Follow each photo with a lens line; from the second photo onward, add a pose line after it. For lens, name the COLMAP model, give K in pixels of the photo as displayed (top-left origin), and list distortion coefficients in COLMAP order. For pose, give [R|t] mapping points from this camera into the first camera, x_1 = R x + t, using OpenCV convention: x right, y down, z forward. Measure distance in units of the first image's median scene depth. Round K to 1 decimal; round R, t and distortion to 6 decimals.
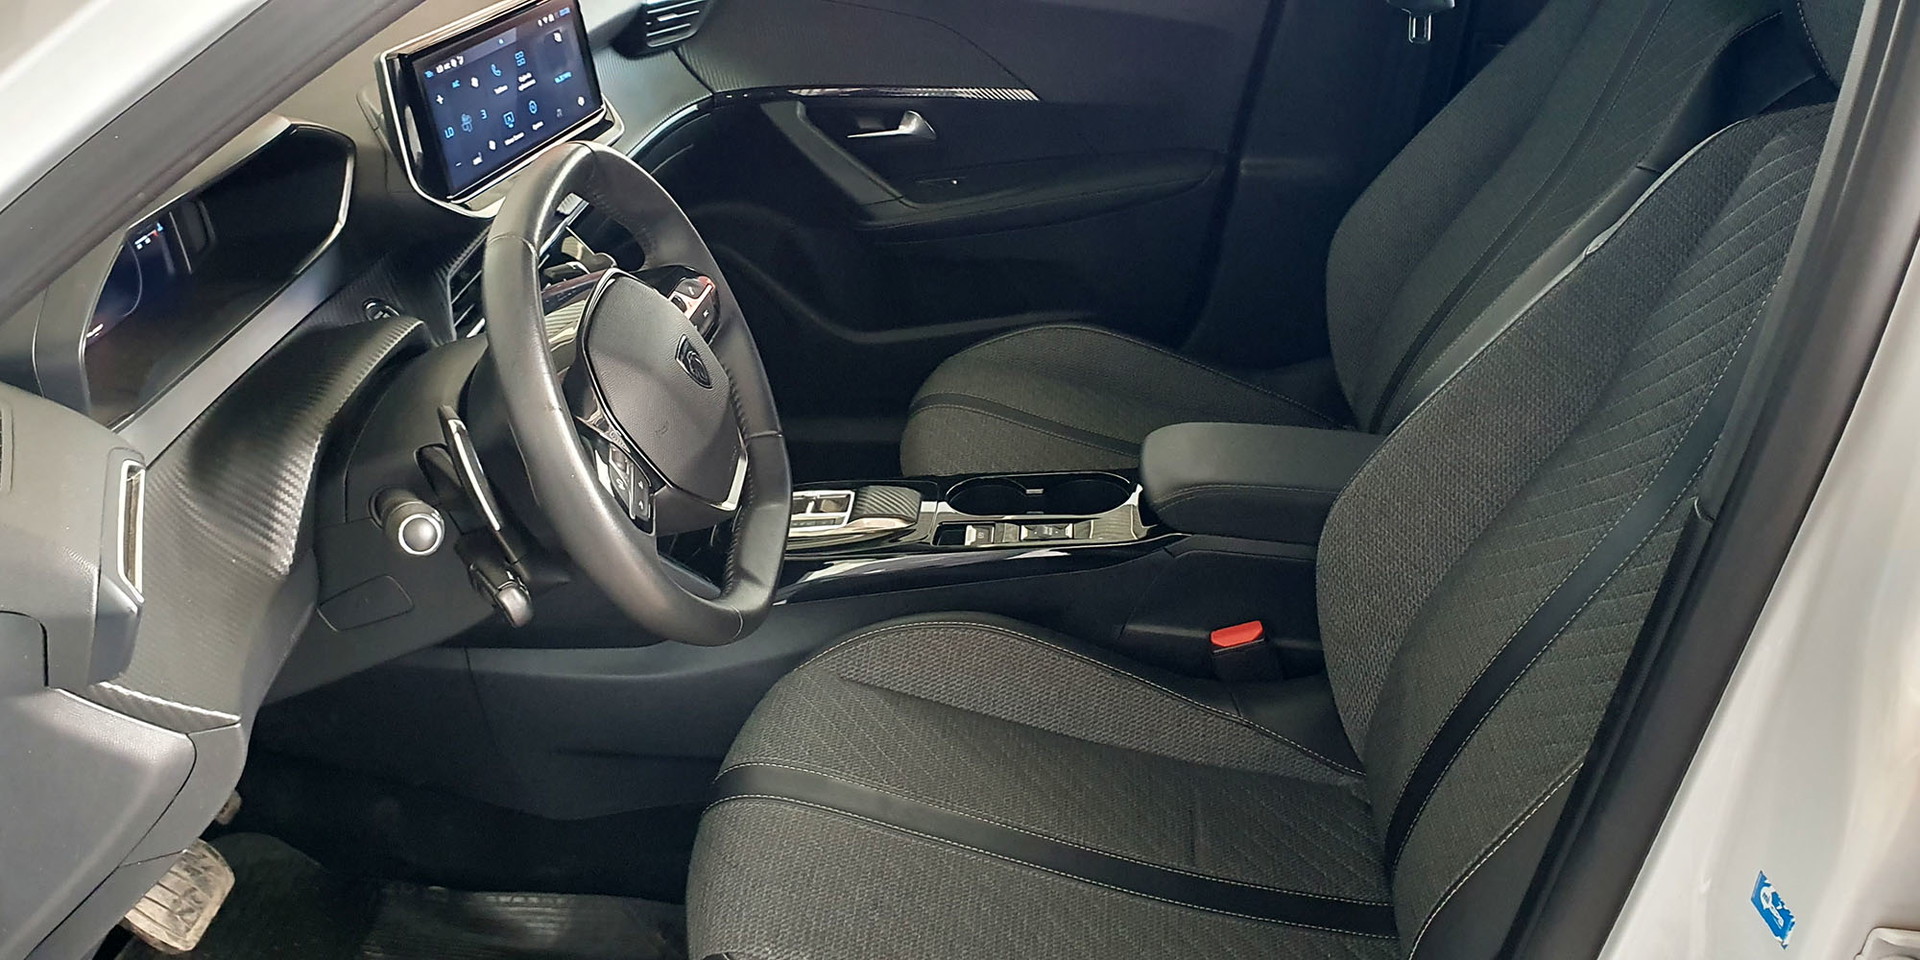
lens RADIAL K [[1619.6, 0, 965.1], [0, 1619.6, 432.8], [0, 0, 1]] dist [0.041054, -0.122163]
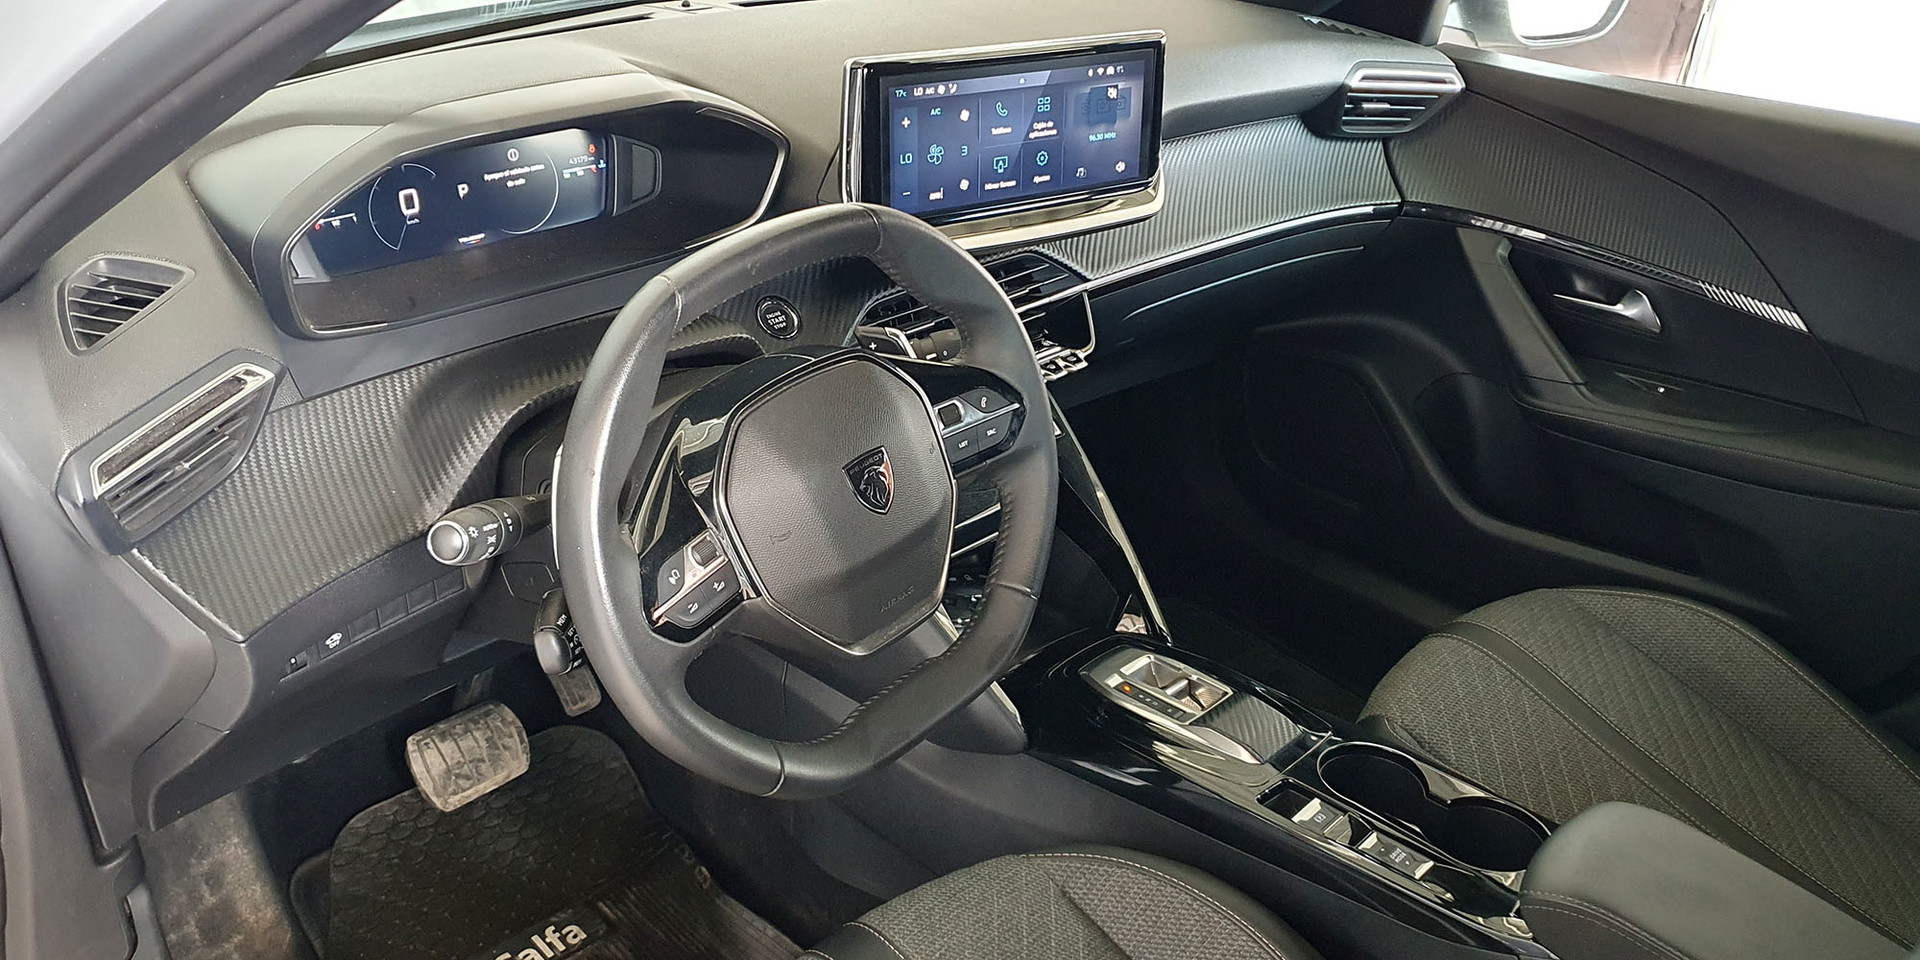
lens RADIAL K [[1619.6, 0, 965.1], [0, 1619.6, 432.8], [0, 0, 1]] dist [0.041054, -0.122163]
pose [[0.769436, 0.362162, -0.526124, 0.236827], [-0.369824, 0.924199, 0.095326, -0.128284], [0.520767, 0.121226, 0.845048, 0.223855]]
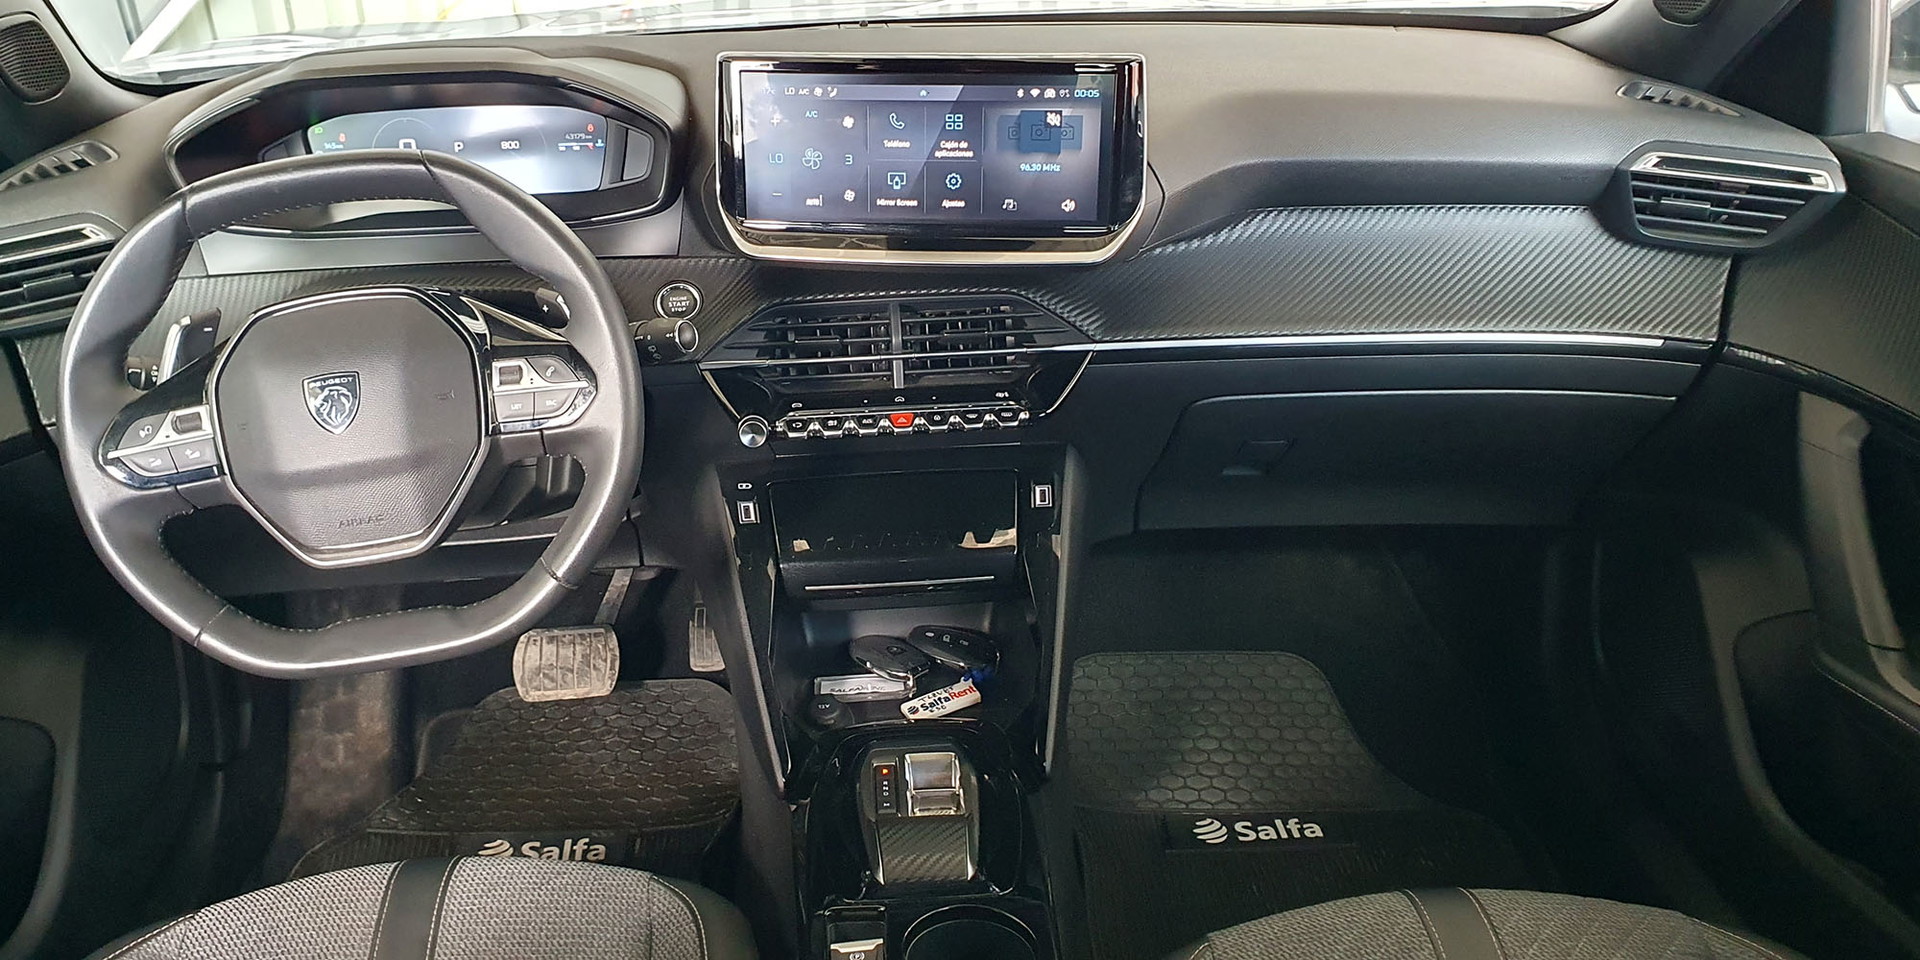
lens RADIAL K [[1619.6, 0, 965.1], [0, 1619.6, 432.8], [0, 0, 1]] dist [0.041054, -0.122163]
pose [[0.121429, 0.416730, -0.900883, 0.541207], [-0.423639, 0.842543, 0.332642, -0.371137], [0.897655, 0.341258, 0.278852, 0.815523]]
